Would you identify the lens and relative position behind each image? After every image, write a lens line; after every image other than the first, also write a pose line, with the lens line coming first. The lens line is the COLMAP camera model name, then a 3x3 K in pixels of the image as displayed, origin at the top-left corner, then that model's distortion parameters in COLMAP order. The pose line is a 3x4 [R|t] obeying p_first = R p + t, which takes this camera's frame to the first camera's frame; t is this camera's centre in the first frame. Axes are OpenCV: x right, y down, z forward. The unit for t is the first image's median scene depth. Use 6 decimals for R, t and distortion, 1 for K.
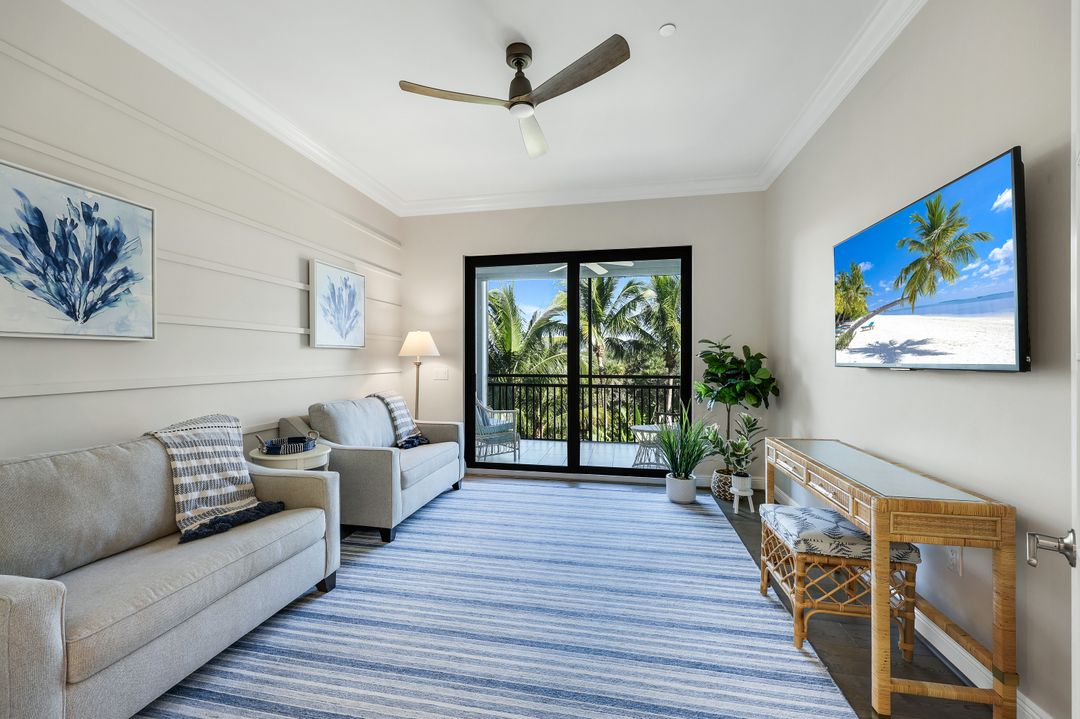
lens RADIAL K [[439.5, 0, 536.8], [0, 439.5, 359.3], [0, 0, 1]] dist [-0.000775, -0.000136]
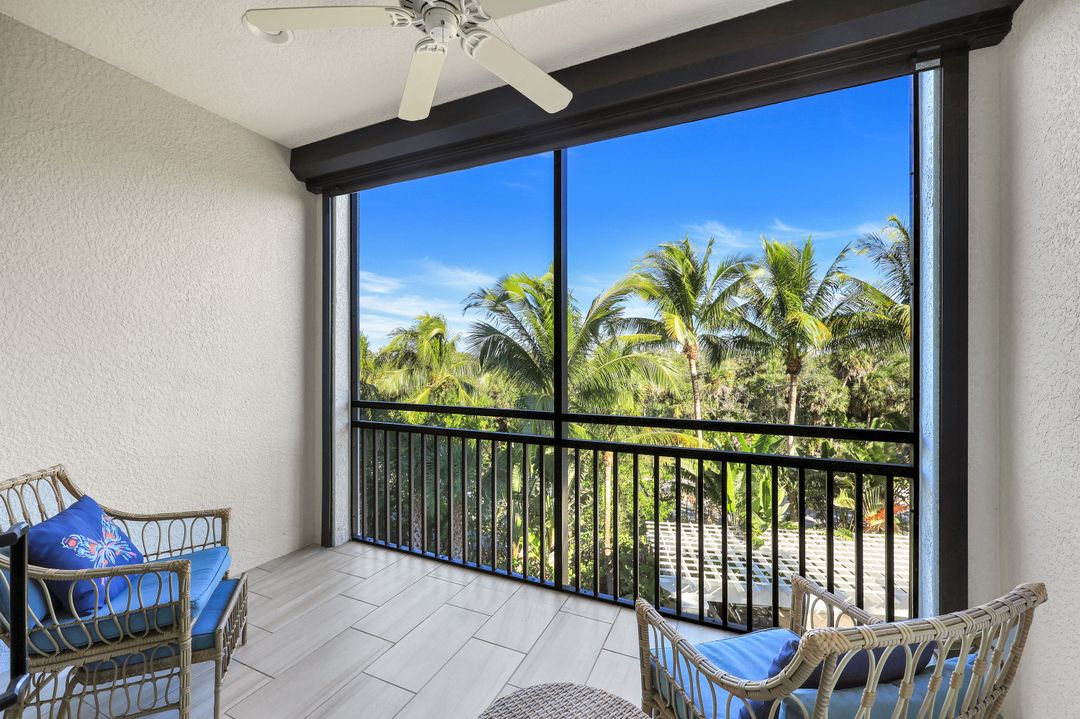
lens RADIAL K [[439.5, 0, 536.8], [0, 439.5, 359.3], [0, 0, 1]] dist [-0.000775, -0.000136]
pose [[0.972894, 0.001846, -0.231246, 0.059106], [-0.002647, 0.999992, -0.003153, -0.003265], [0.231238, 0.003680, 0.972890, 0.192223]]
